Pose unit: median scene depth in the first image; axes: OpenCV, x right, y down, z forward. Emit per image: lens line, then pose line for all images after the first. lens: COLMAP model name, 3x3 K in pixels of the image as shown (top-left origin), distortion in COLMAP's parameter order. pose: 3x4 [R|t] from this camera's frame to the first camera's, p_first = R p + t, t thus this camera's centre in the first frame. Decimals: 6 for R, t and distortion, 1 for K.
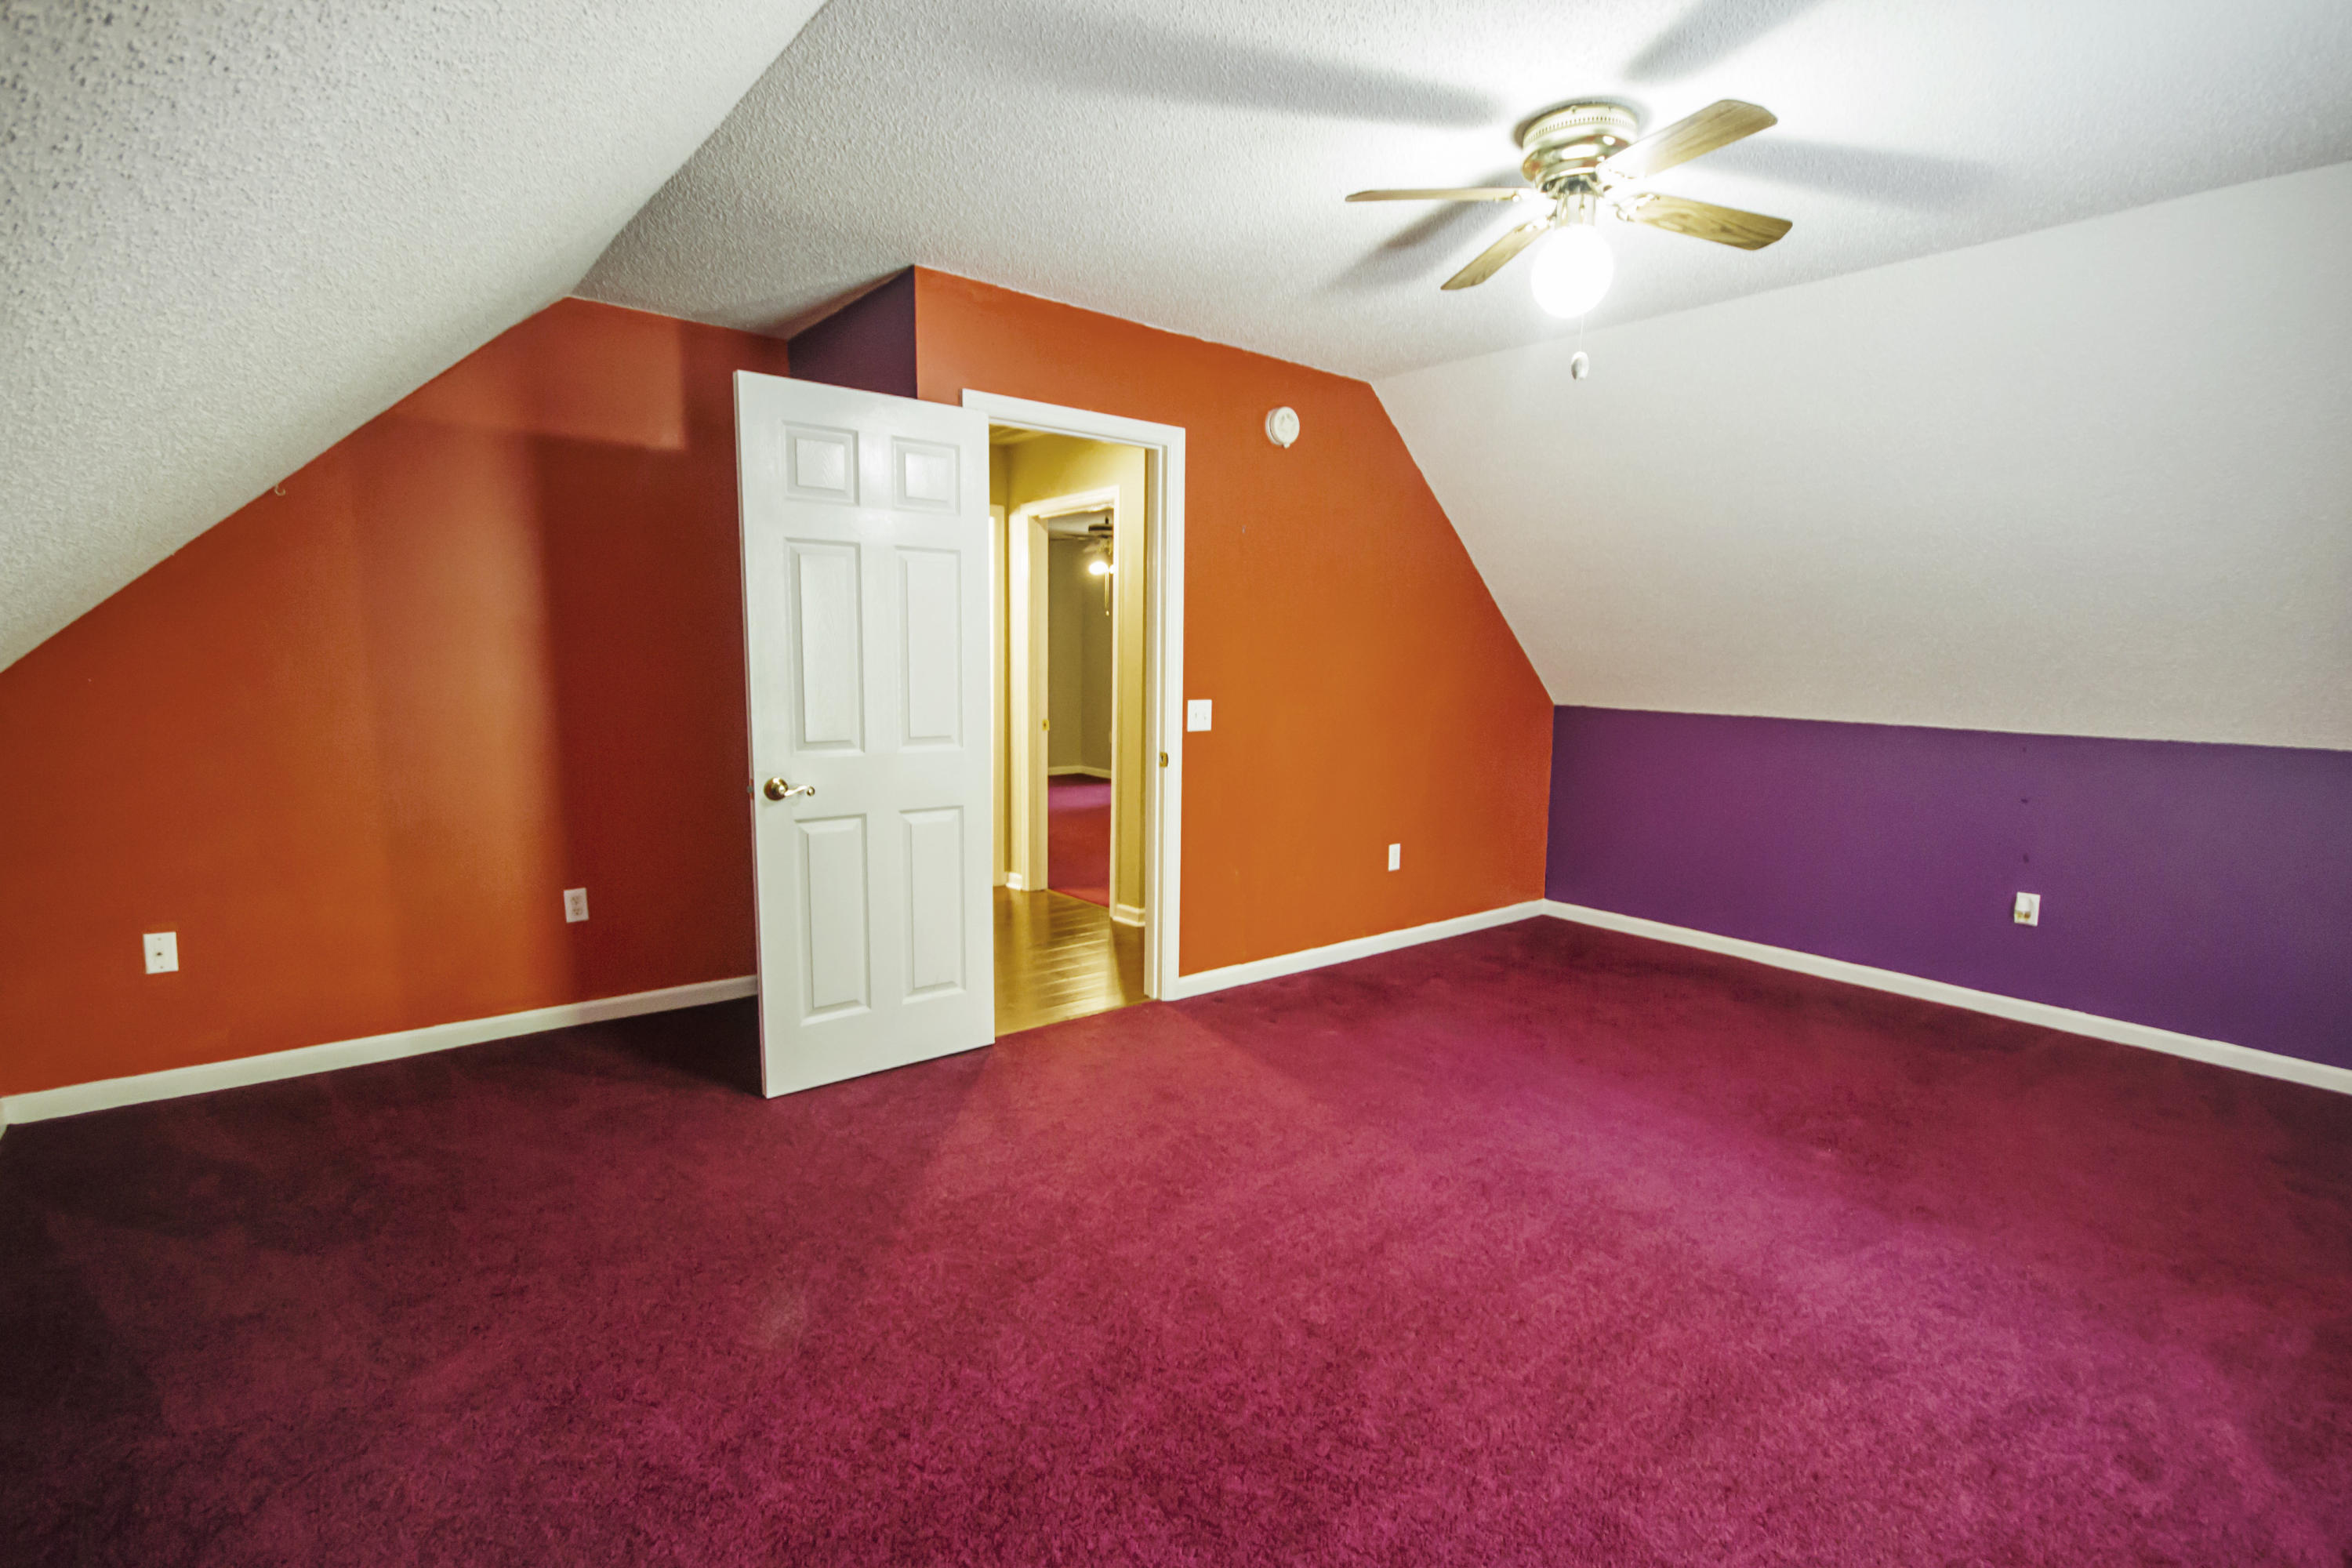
lens RADIAL K [[1103.6, 0, 1189.7], [0, 1103.6, 780.3], [0, 0, 1]] dist [-0.003296, 0.001207]
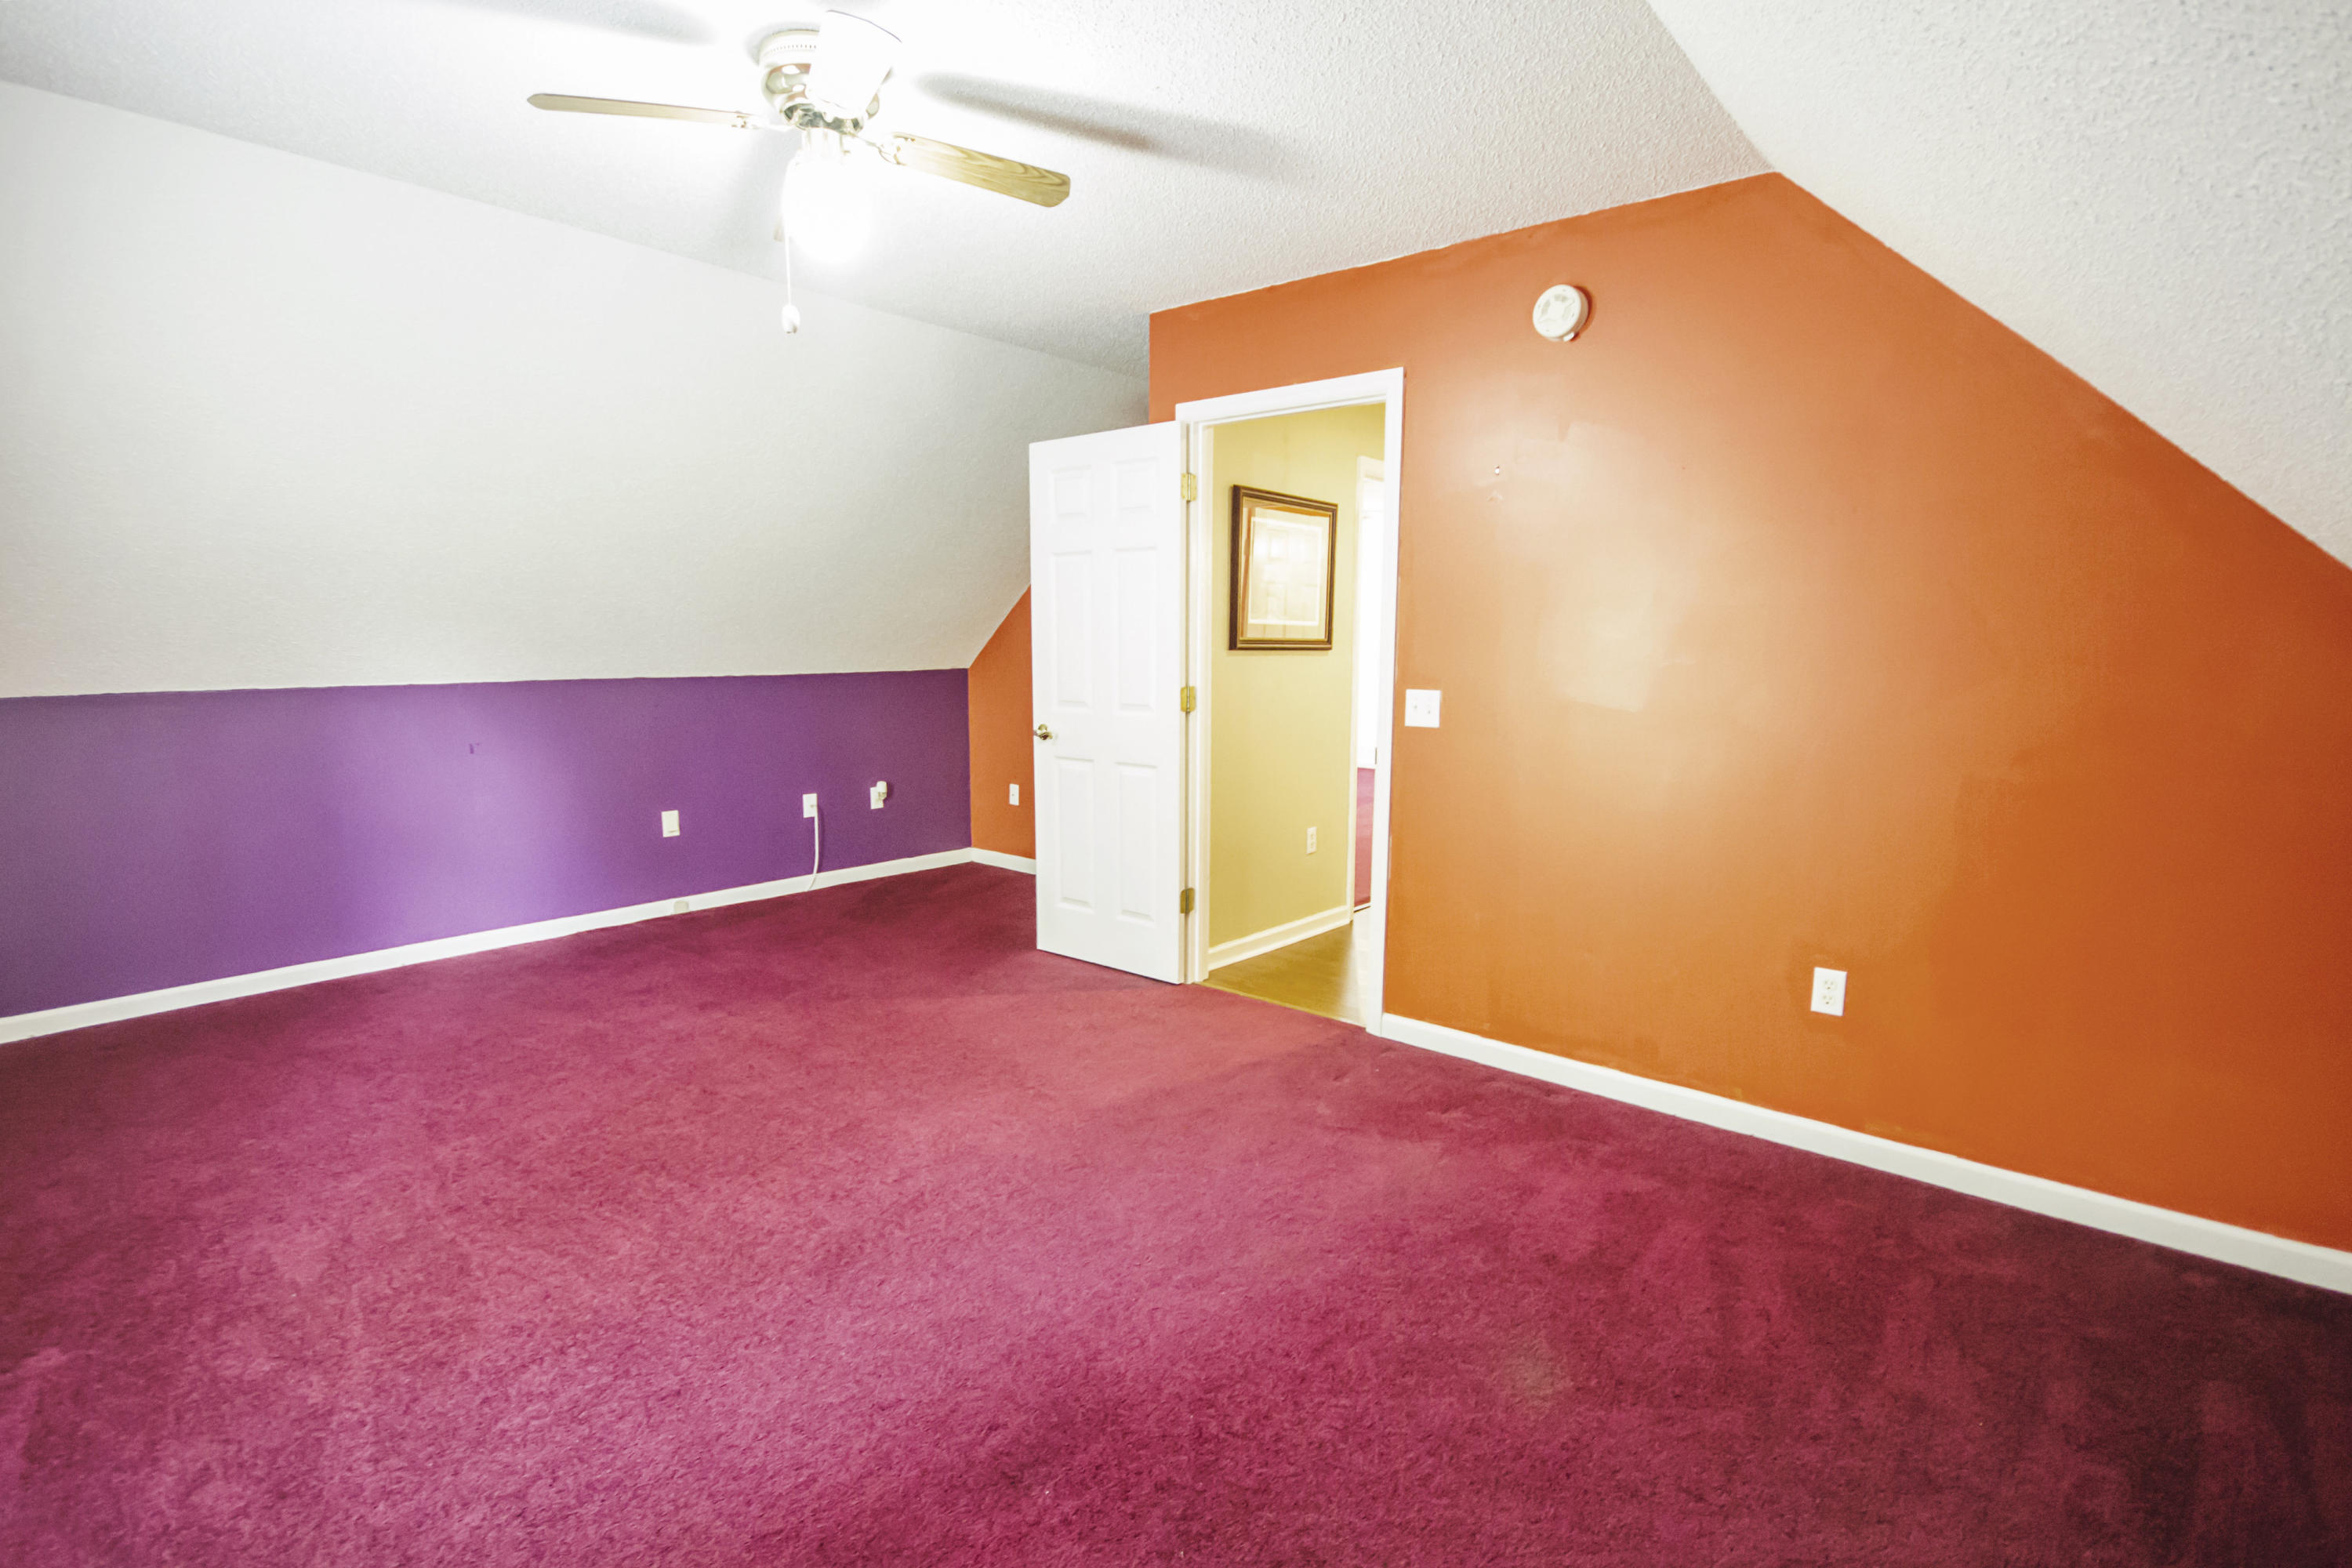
lens RADIAL K [[1103.6, 0, 1182.8], [0, 1103.6, 791.2], [0, 0, 1]] dist [-0.003296, 0.001207]
pose [[0.202569, 0.110633, -0.972999, 0.897590], [-0.123251, 0.988577, 0.086745, -0.053998], [0.971481, 0.102351, 0.213890, 0.753362]]
